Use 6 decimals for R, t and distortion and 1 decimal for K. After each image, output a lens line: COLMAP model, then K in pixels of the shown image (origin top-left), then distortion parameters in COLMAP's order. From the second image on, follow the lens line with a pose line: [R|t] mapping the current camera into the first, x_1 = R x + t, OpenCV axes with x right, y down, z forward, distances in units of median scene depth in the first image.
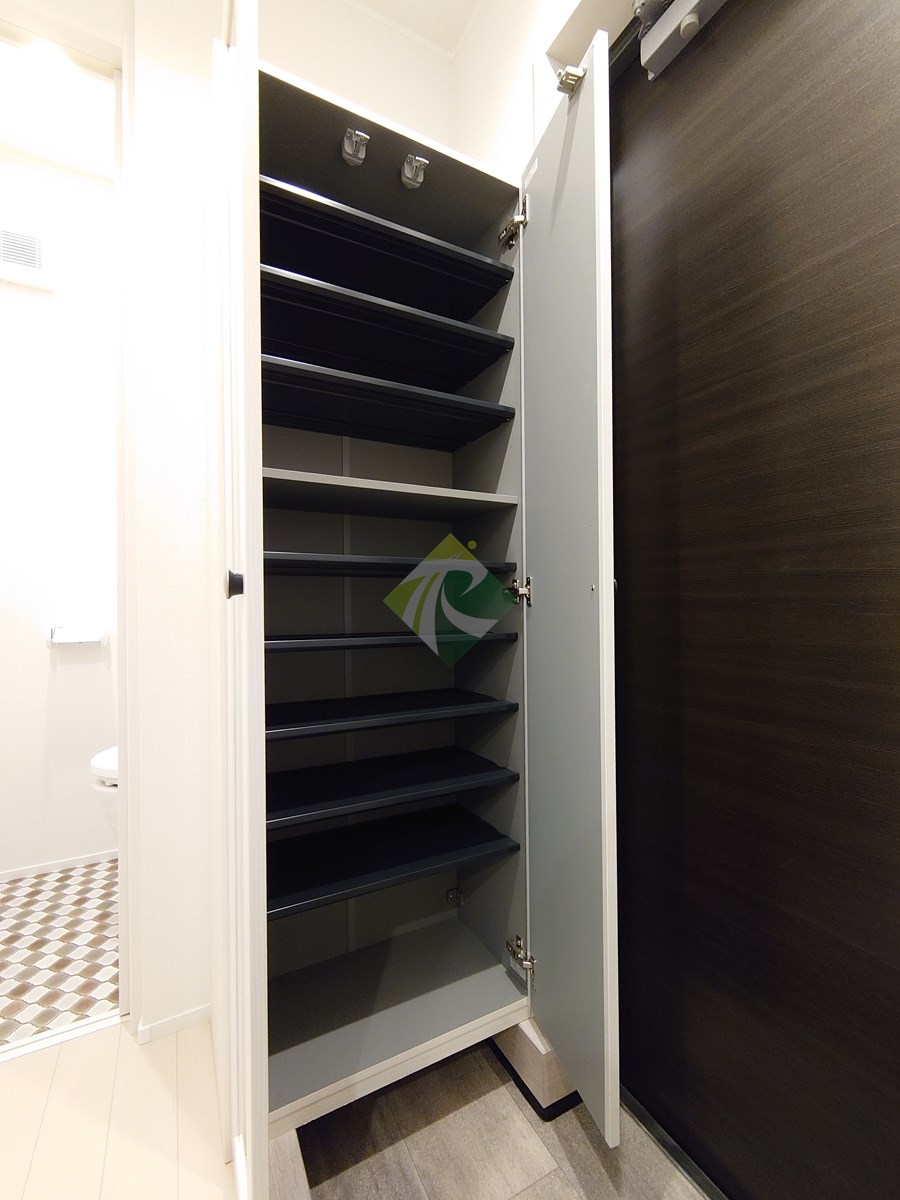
lens RADIAL K [[519.0, 0, 450.0], [0, 519.0, 600.0], [0, 0, 1]] dist [0.000707, -0.000463]
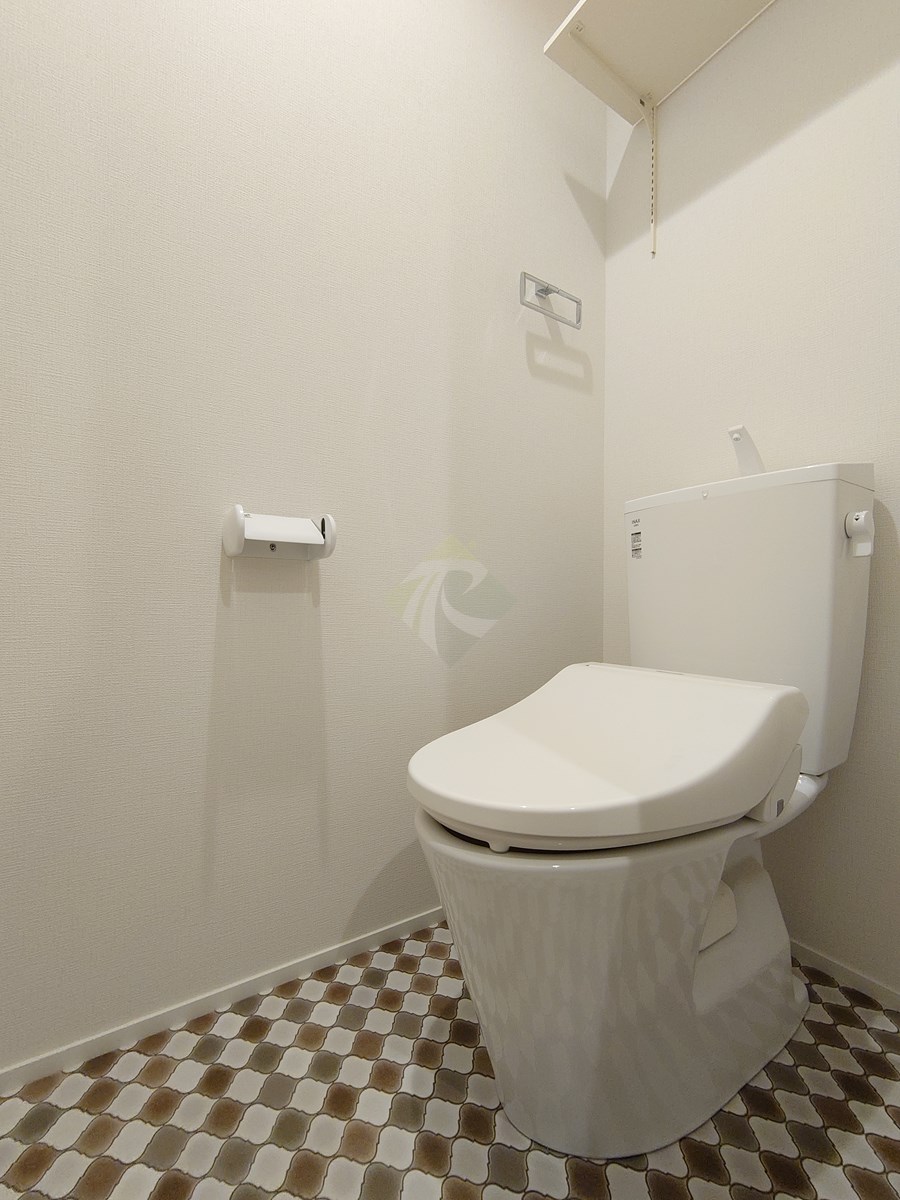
lens RADIAL K [[519.0, 0, 450.0], [0, 519.0, 600.0], [0, 0, 1]] dist [0.000707, -0.000463]
pose [[0.997401, 0.006290, 0.071777, -0.346764], [-0.005496, 0.999922, -0.011256, 0.081775], [-0.071842, 0.010833, 0.997357, 0.289158]]
